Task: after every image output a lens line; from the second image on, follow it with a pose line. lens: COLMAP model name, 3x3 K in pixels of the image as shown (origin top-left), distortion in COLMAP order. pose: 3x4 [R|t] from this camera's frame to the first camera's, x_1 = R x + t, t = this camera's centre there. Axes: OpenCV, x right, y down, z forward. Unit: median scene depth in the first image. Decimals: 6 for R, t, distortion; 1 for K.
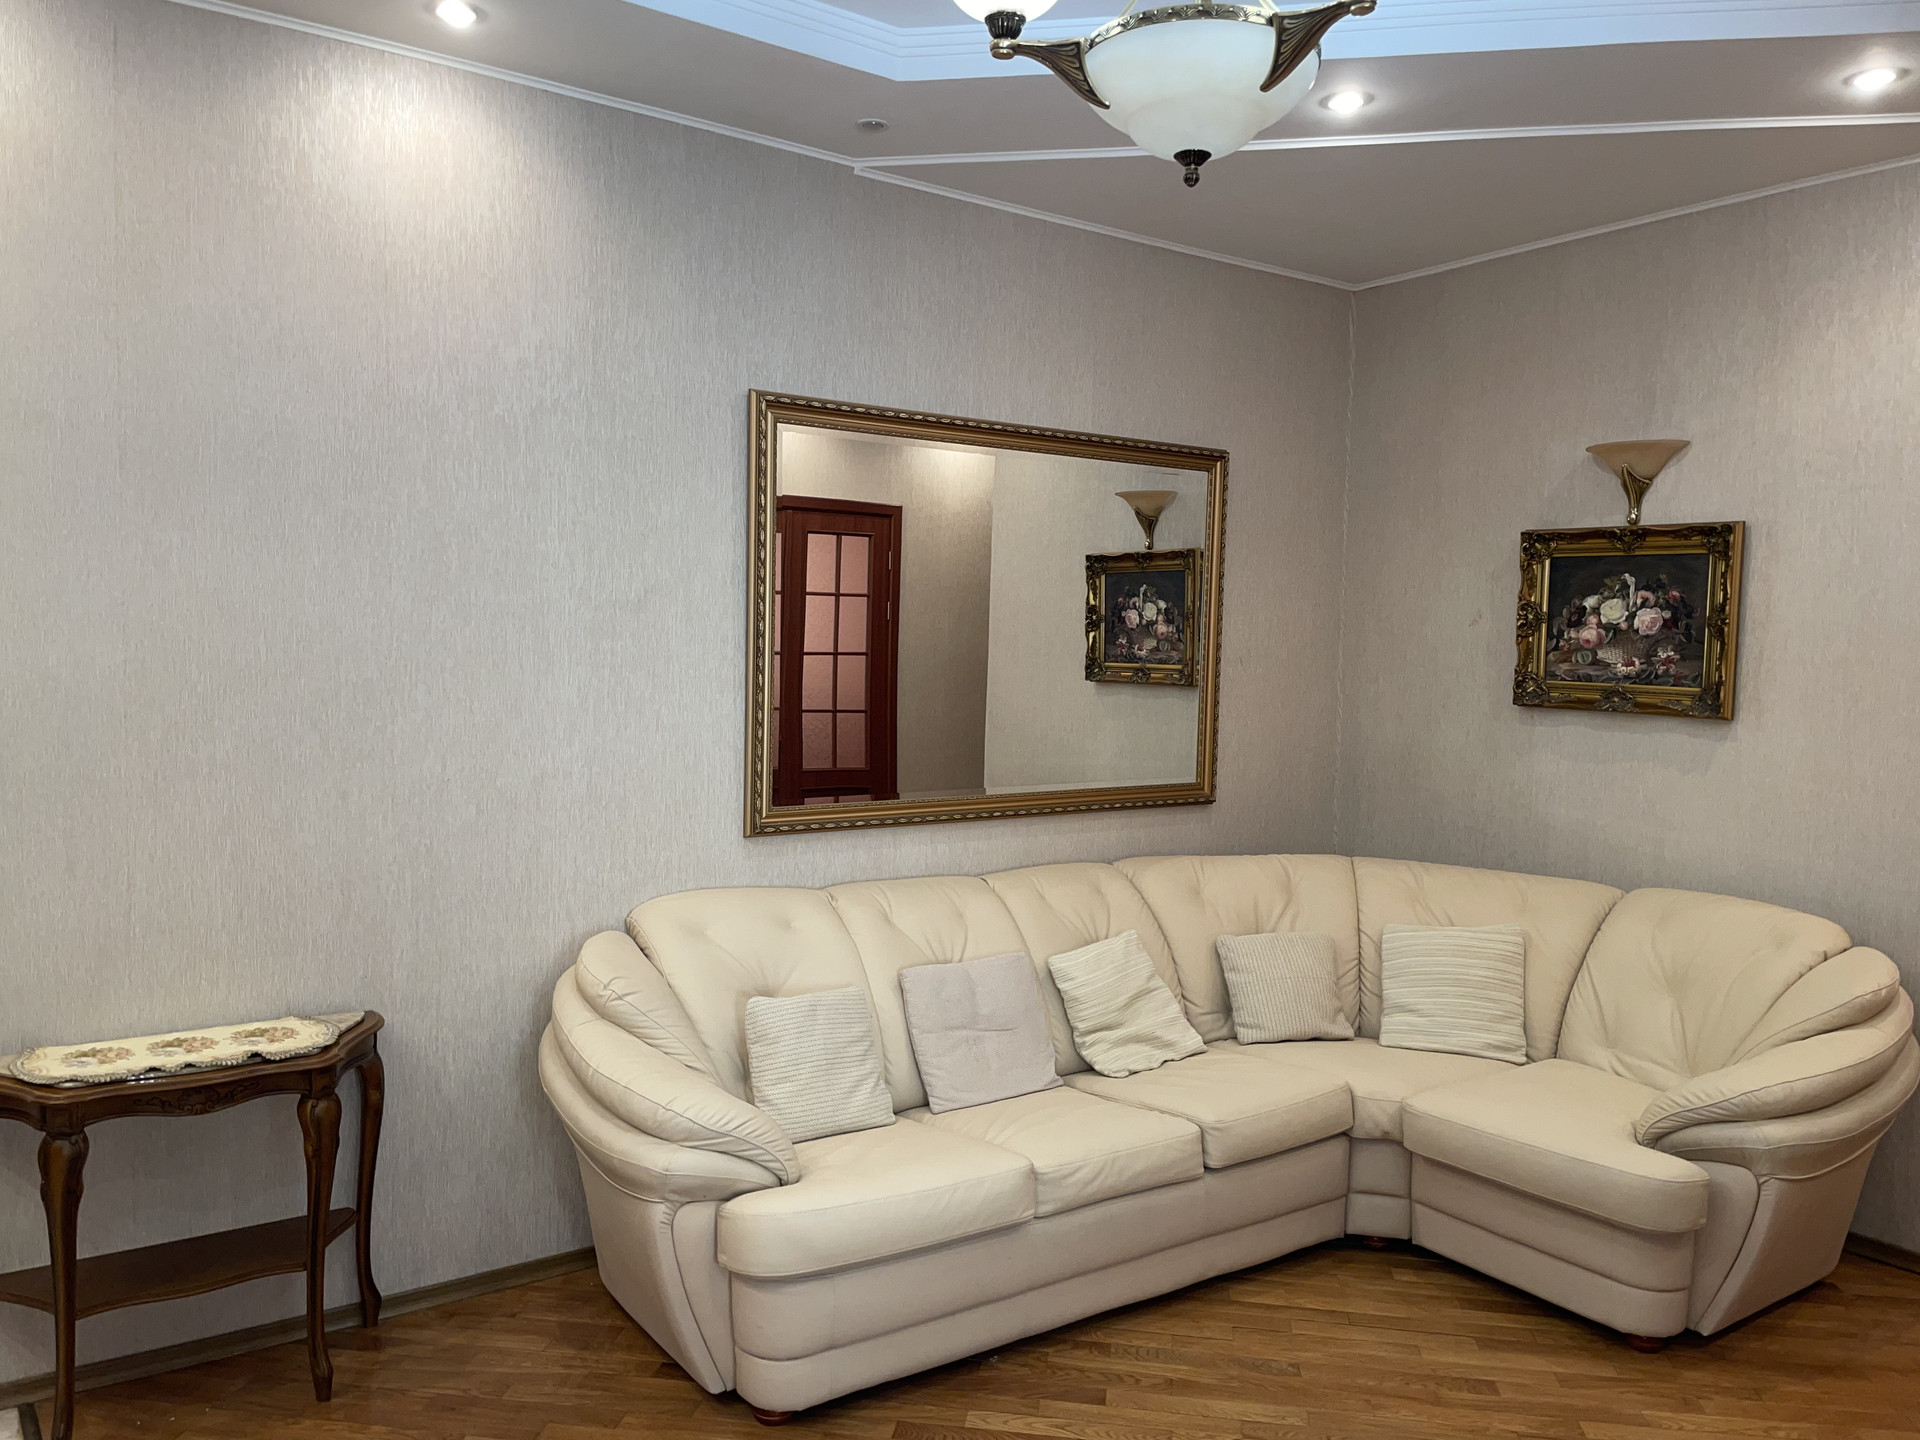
lens RADIAL K [[1440.5, 0, 951.9], [0, 1440.5, 730.8], [0, 0, 1]] dist [0.013662, -0.004208]
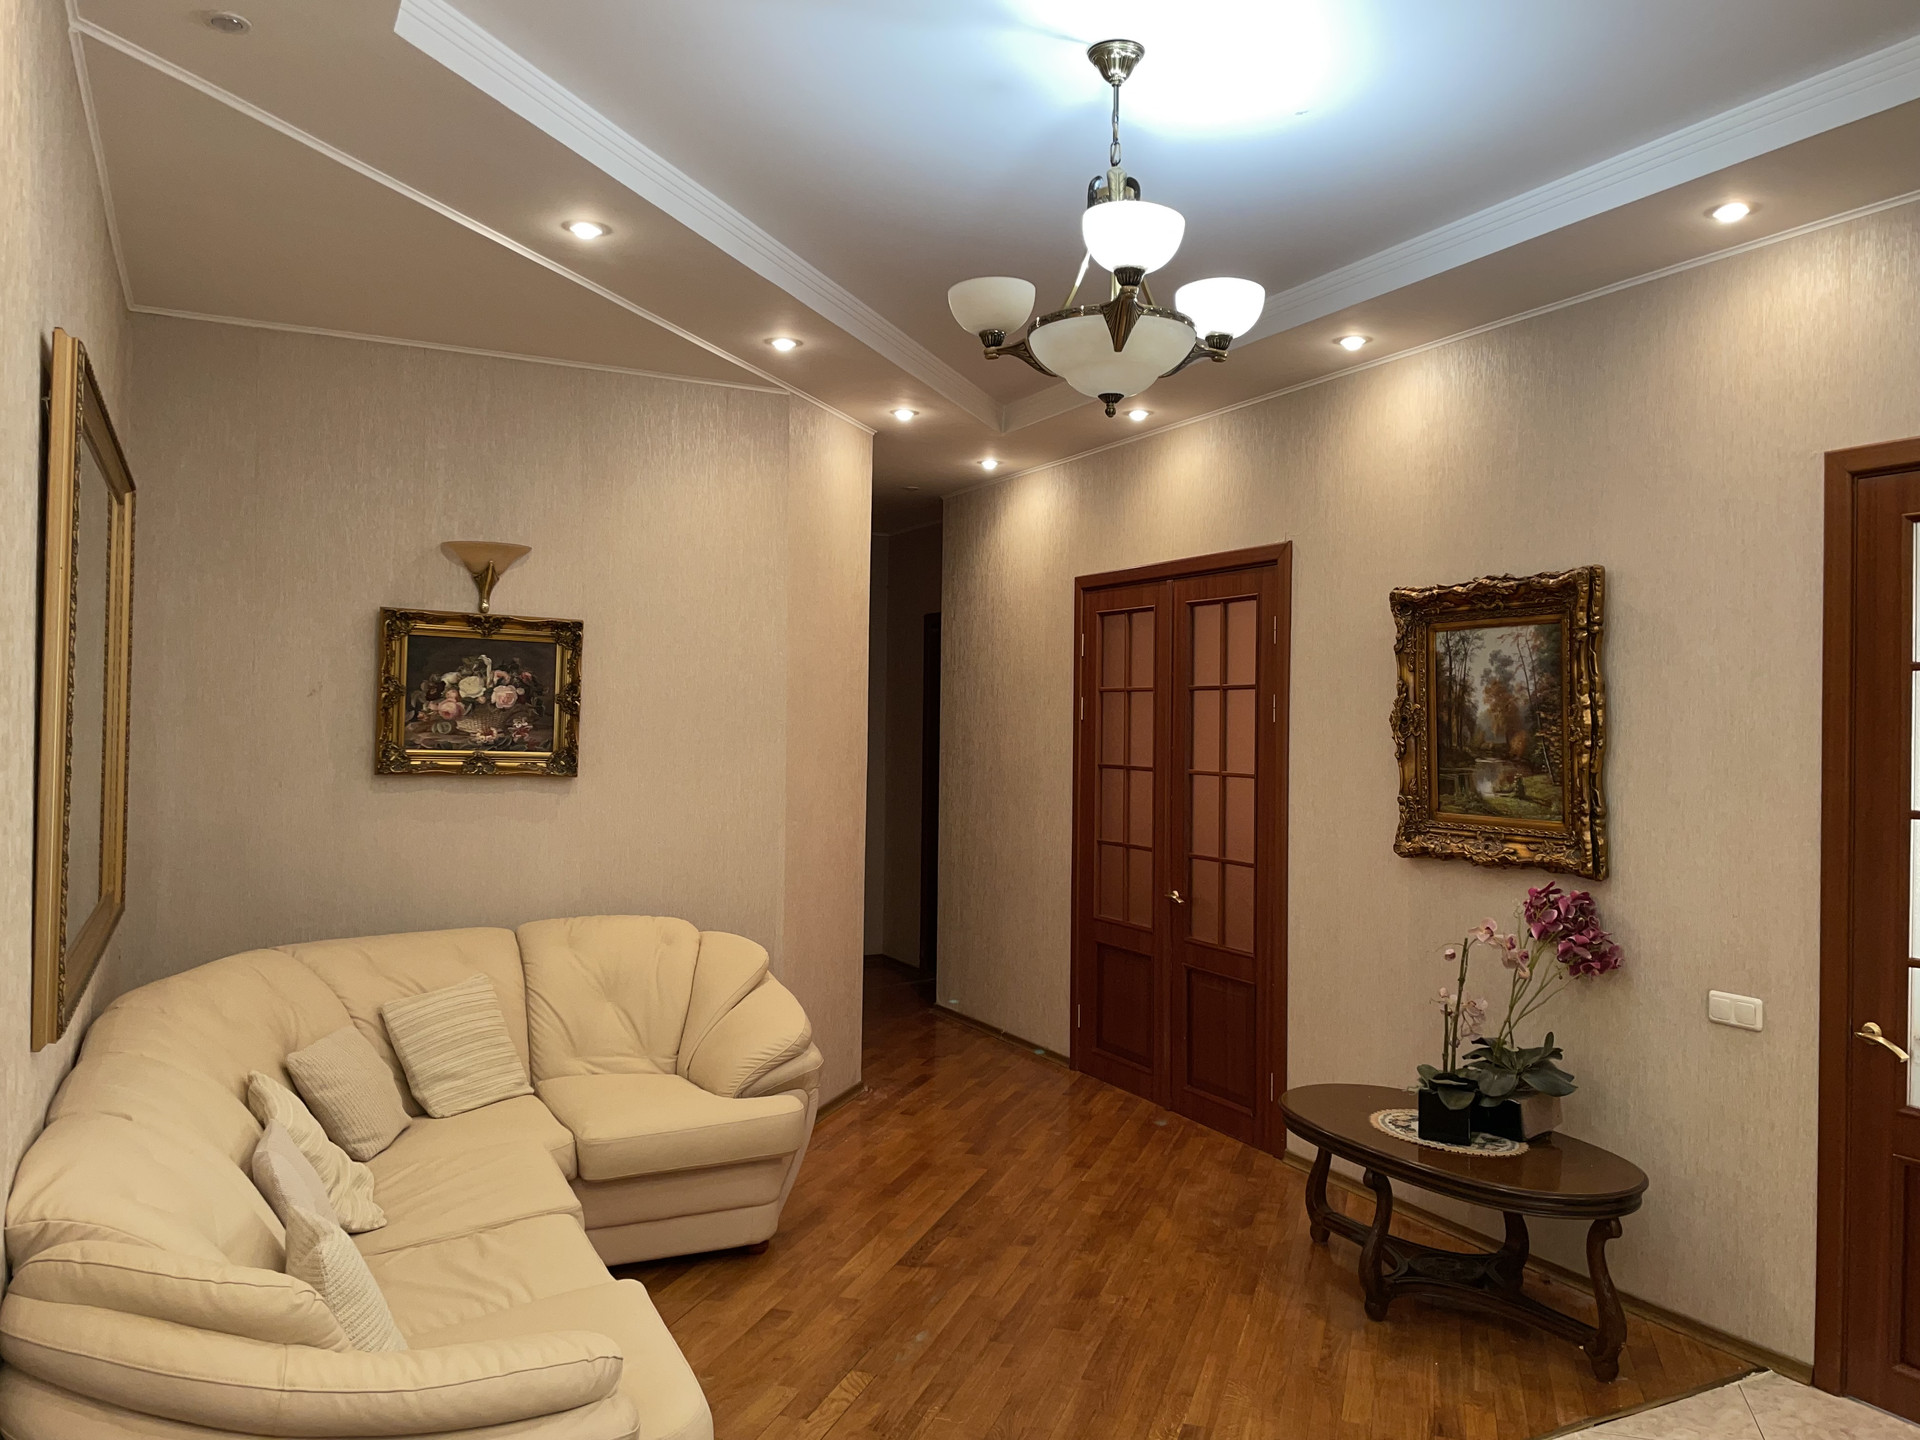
lens RADIAL K [[1440.5, 0, 950.3], [0, 1440.5, 712.3], [0, 0, 1]] dist [0.013662, -0.004208]
pose [[0.144803, -0.008858, 0.989421, -0.619274], [0.048207, 0.998836, 0.001887, -0.047473], [-0.988286, 0.047424, 0.145061, 0.468597]]
